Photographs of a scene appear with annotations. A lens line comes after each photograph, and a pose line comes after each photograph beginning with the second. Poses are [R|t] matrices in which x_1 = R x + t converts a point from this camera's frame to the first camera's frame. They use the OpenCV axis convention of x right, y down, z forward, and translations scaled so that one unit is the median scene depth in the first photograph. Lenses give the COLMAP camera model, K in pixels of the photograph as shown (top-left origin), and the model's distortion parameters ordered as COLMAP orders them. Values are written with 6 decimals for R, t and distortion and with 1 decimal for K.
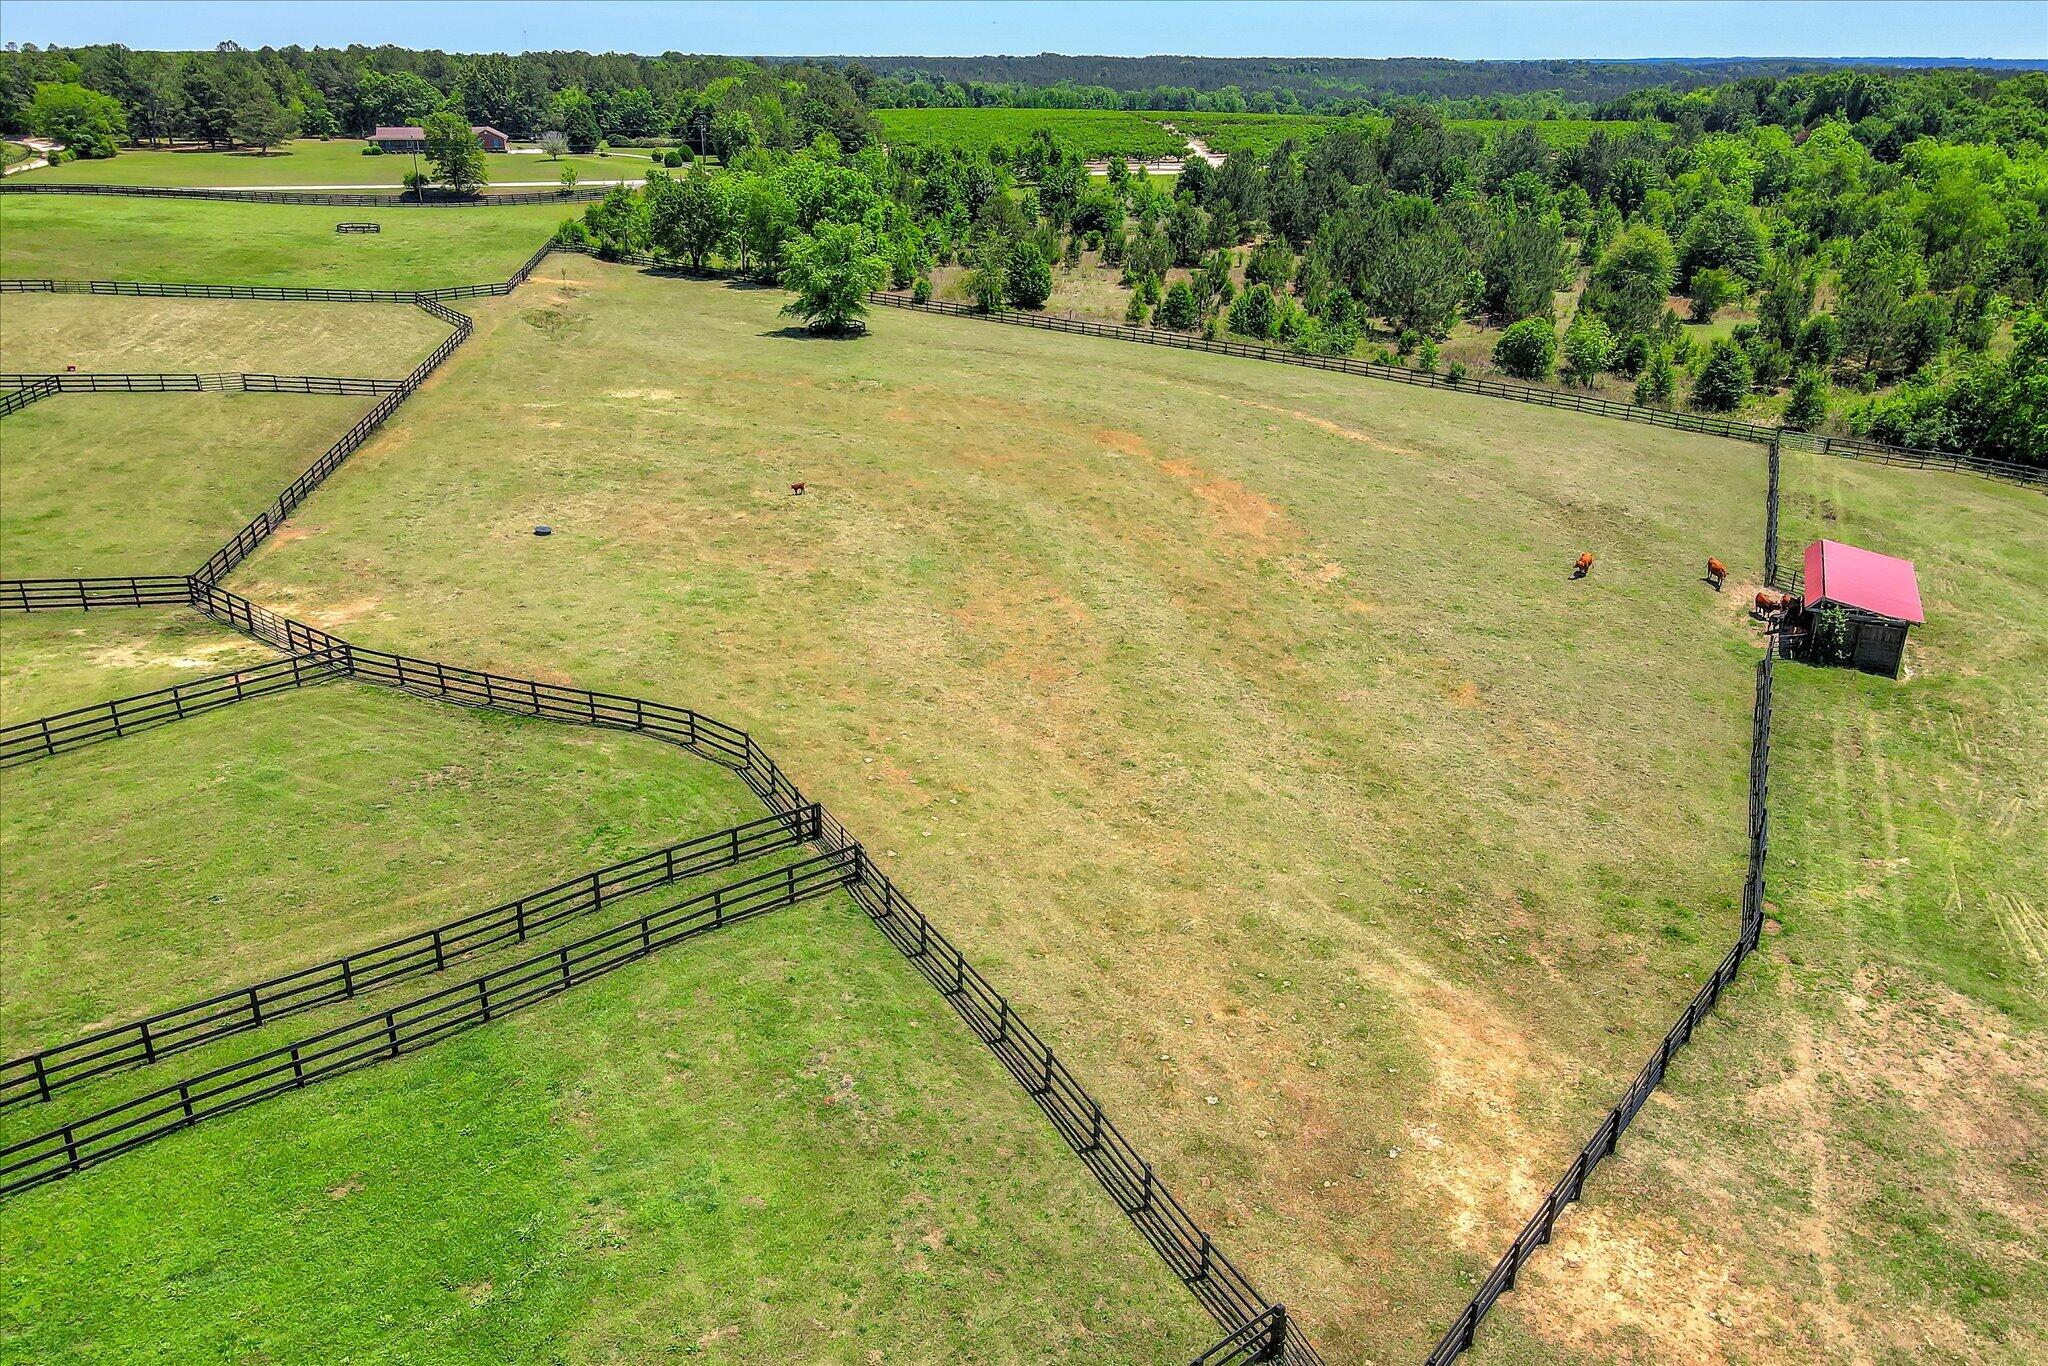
lens RADIAL K [[1495.9, 0, 1018.7], [0, 1495.9, 676.0], [0, 0, 1]] dist [0.005965, 0.011165]
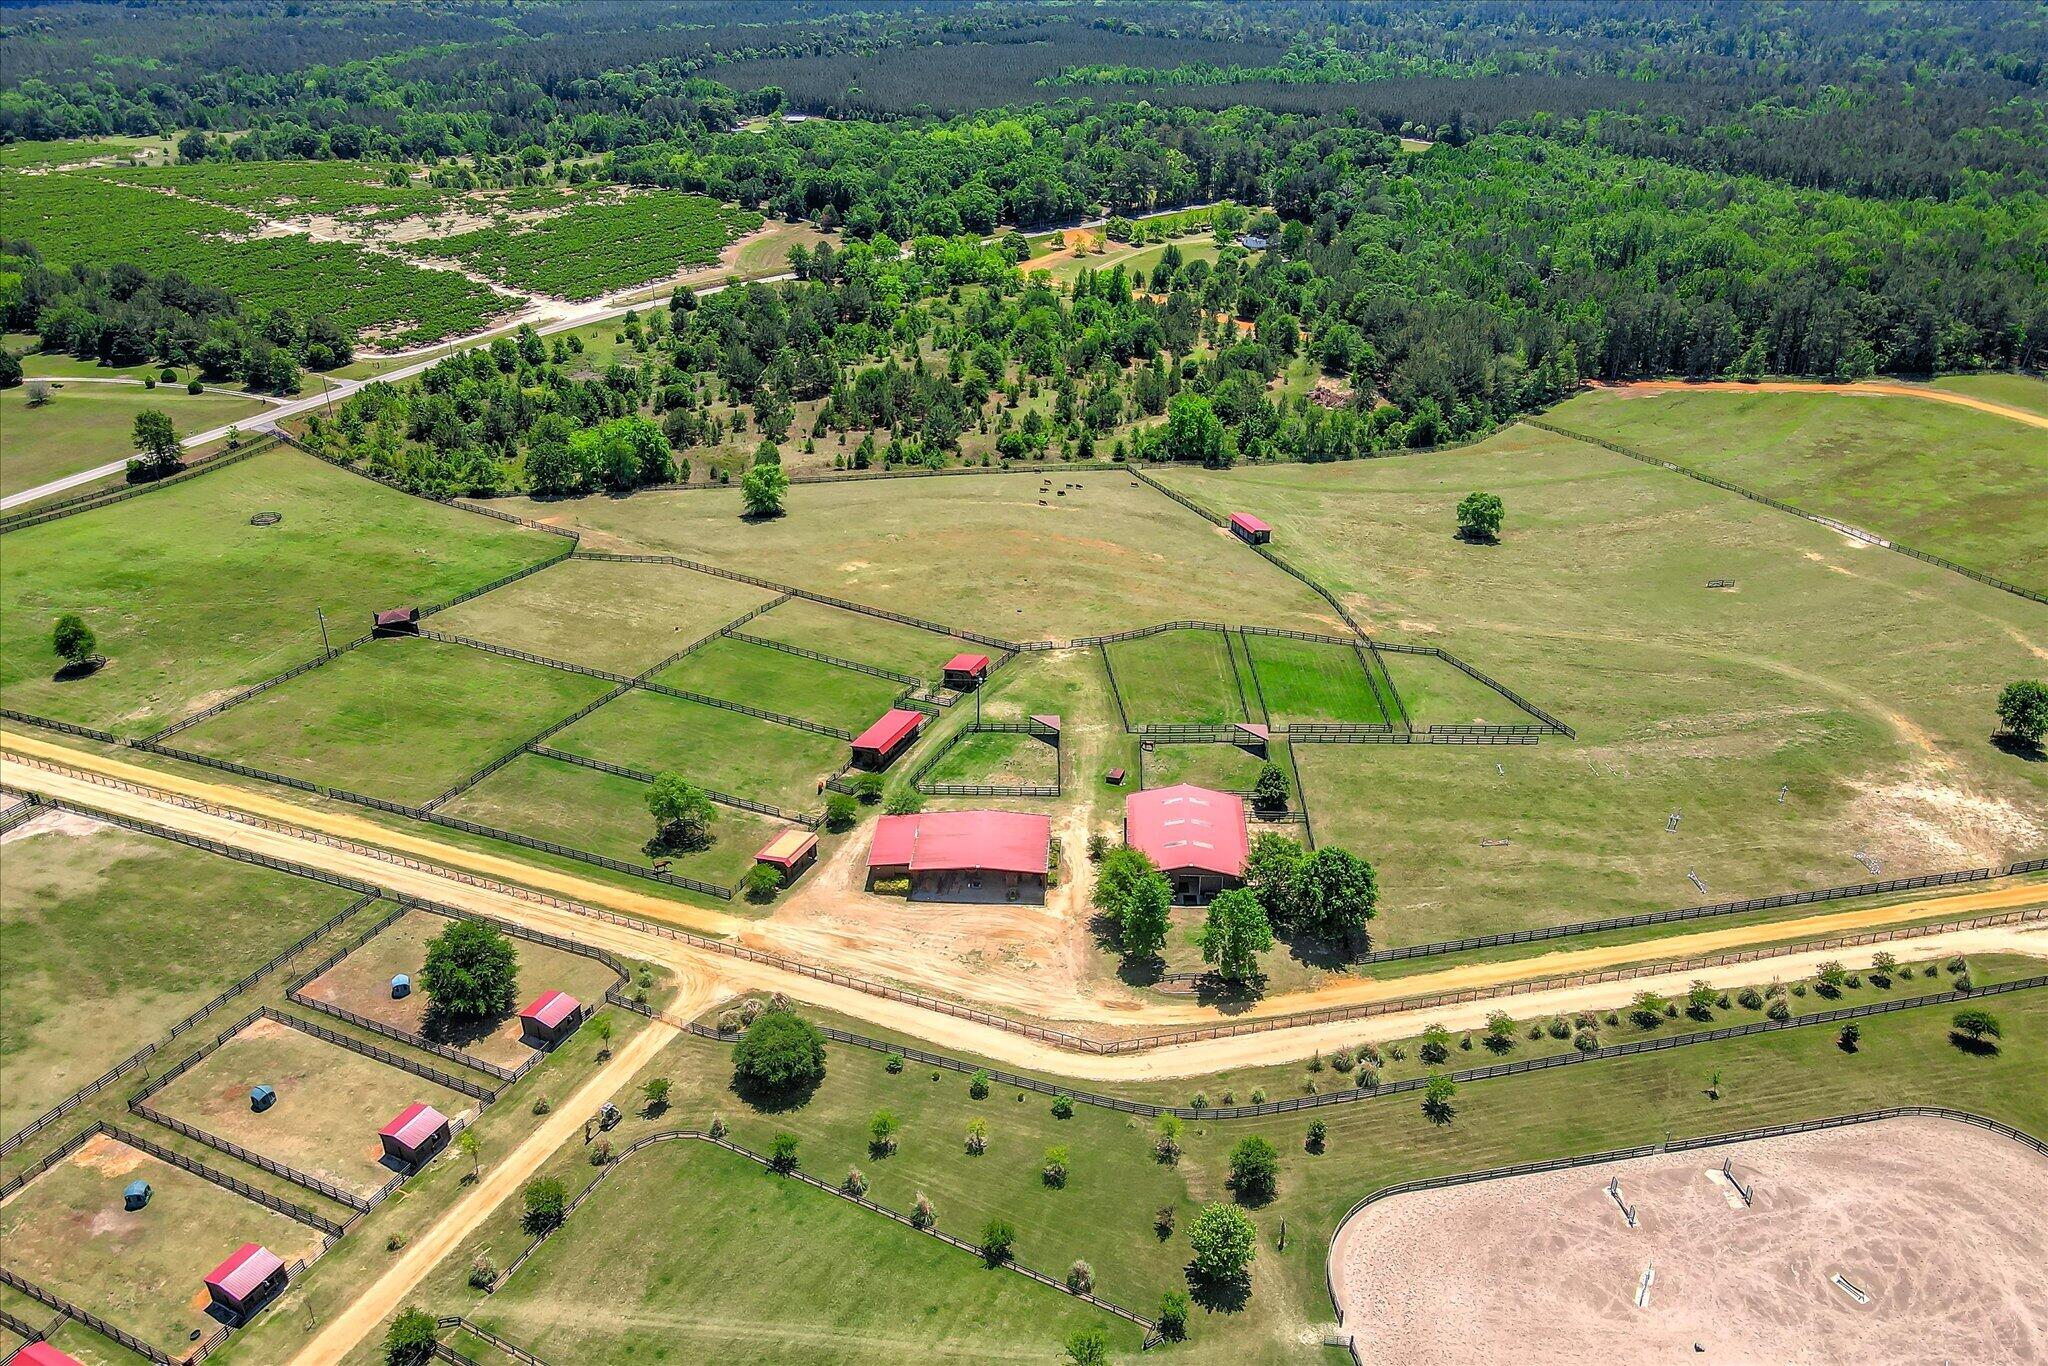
lens RADIAL K [[1495.9, 0, 1018.7], [0, 1495.9, 676.0], [0, 0, 1]] dist [0.005965, 0.011165]
pose [[0.684832, -0.346829, 0.640870, -0.999379], [0.290765, 0.936483, 0.196099, -0.244437], [-0.668177, 0.052047, 0.742180, -0.623492]]
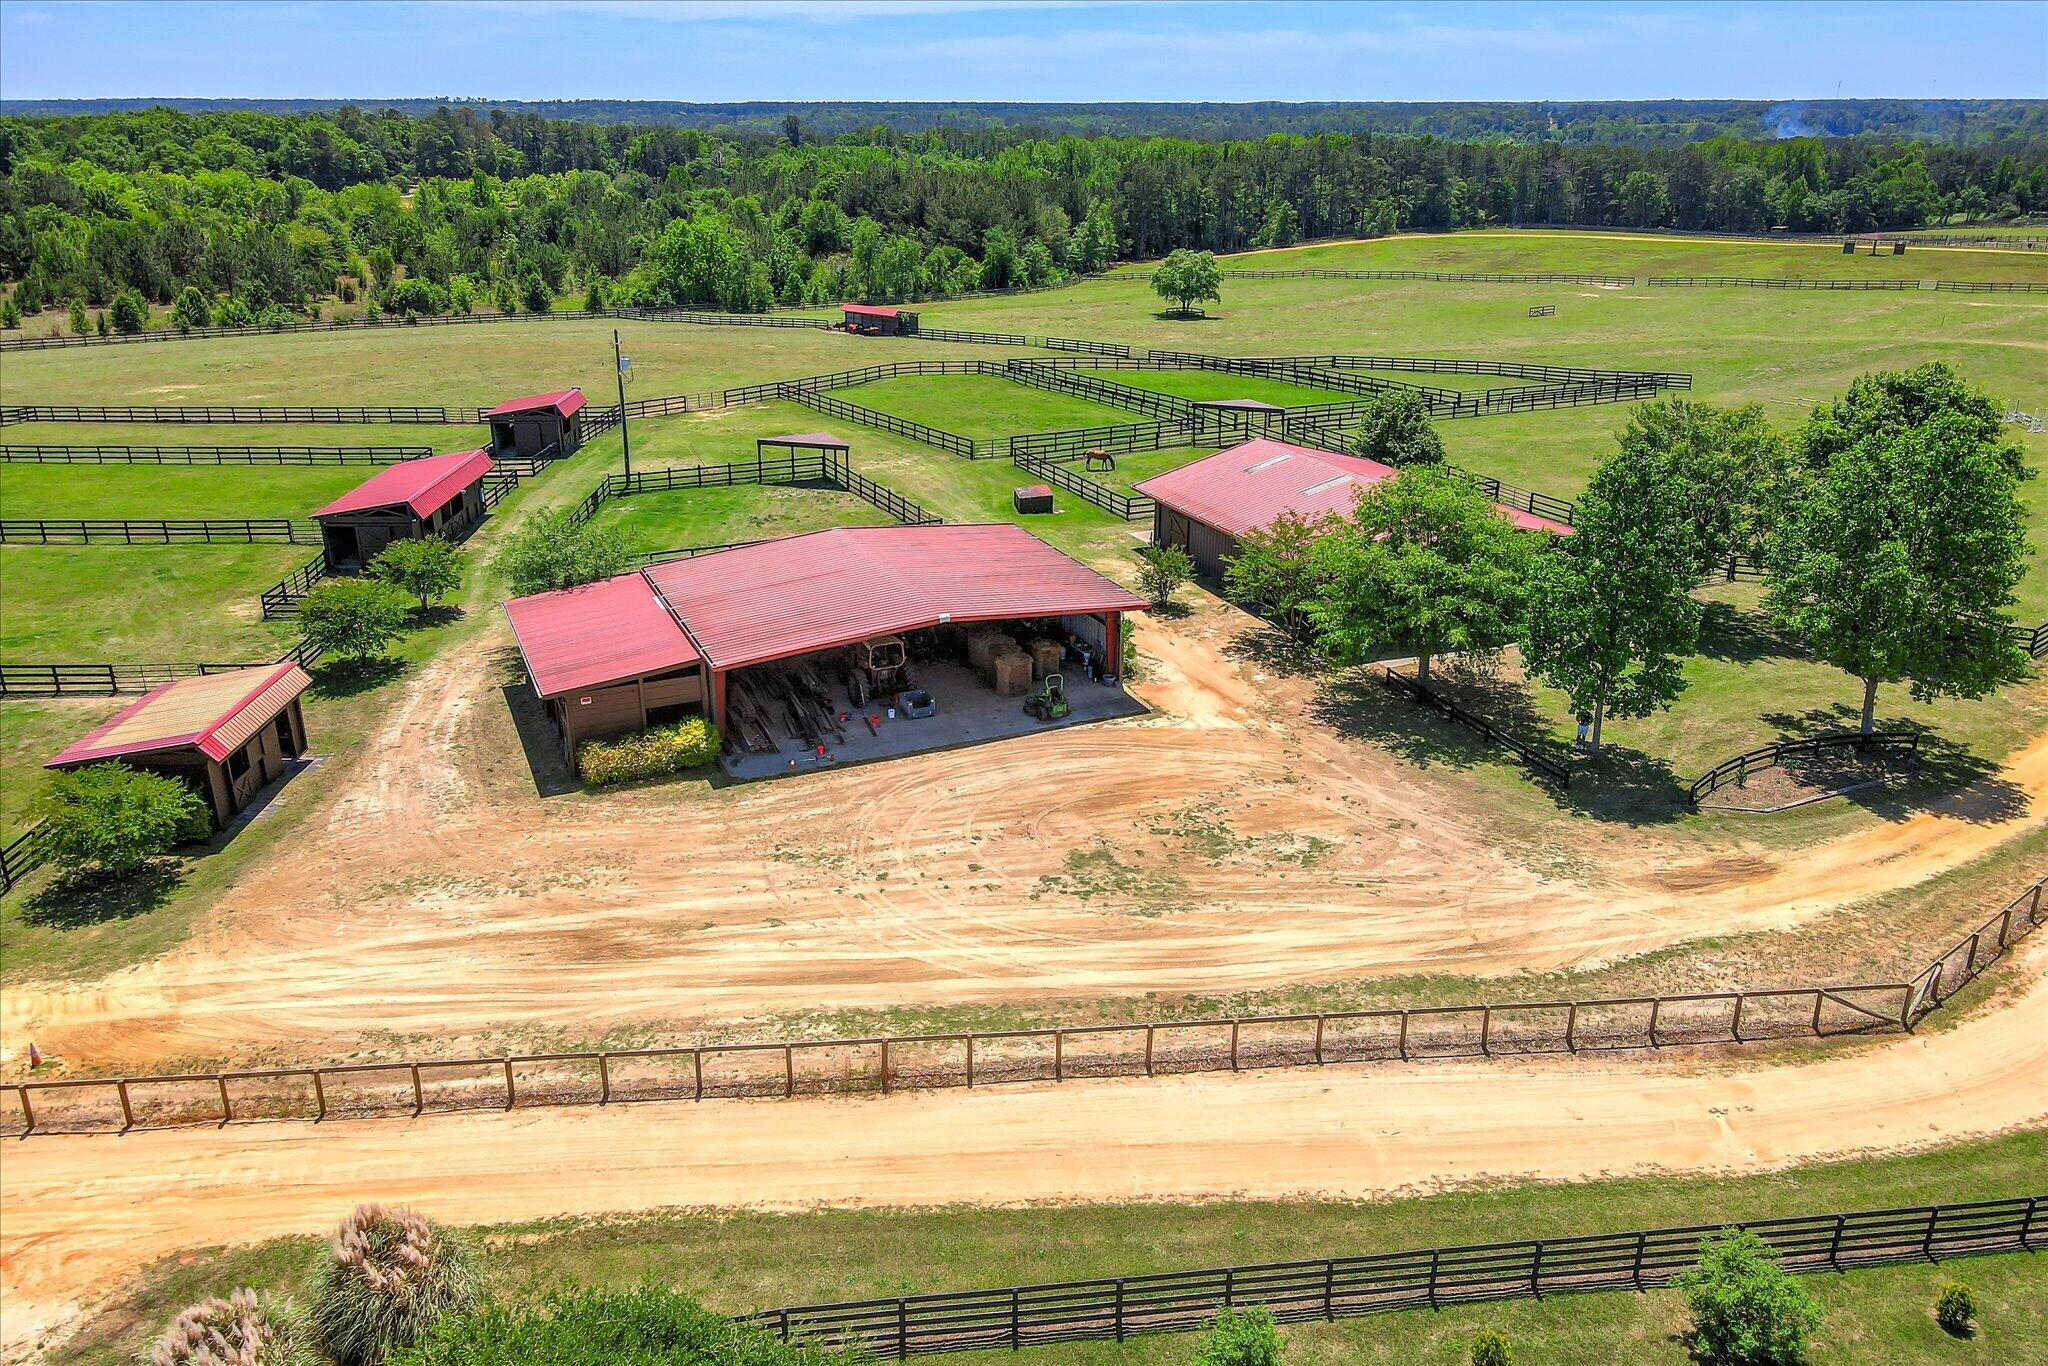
lens RADIAL K [[1495.9, 0, 1018.7], [0, 1495.9, 676.0], [0, 0, 1]] dist [0.005965, 0.011165]
pose [[0.266373, -0.347075, 0.899213, -0.706722], [0.366010, 0.899464, 0.238749, -0.007701], [-0.891674, 0.265525, 0.366625, -0.014998]]
